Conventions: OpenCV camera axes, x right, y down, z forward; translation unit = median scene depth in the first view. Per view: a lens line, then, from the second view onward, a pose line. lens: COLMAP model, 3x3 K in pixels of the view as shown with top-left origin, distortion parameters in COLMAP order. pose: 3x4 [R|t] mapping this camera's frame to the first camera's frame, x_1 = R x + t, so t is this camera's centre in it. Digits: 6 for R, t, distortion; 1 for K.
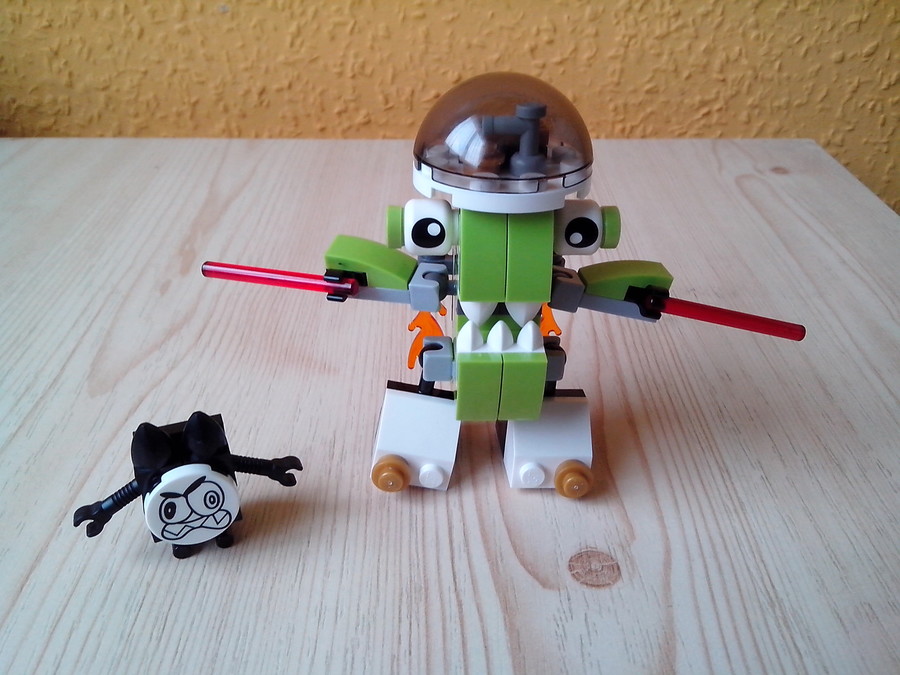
lens RADIAL K [[894.2, 0, 451.9], [0, 894.2, 307.4], [0, 0, 1]] dist [0.076803, -0.239588]
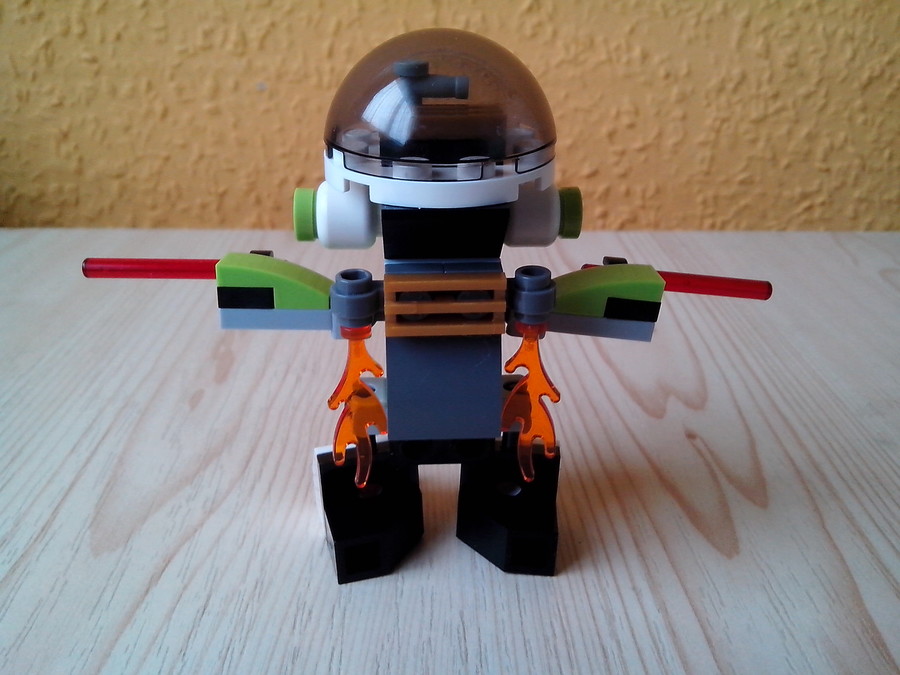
lens RADIAL K [[896.8, 0, 450.2], [0, 896.8, 306.8], [0, 0, 1]] dist [0.079472, -0.266290]
pose [[0.999988, 0.002708, 0.004095, -0.070542], [-0.002100, 0.989876, -0.141916, 0.004865], [-0.004438, 0.141906, 0.989870, 0.155260]]
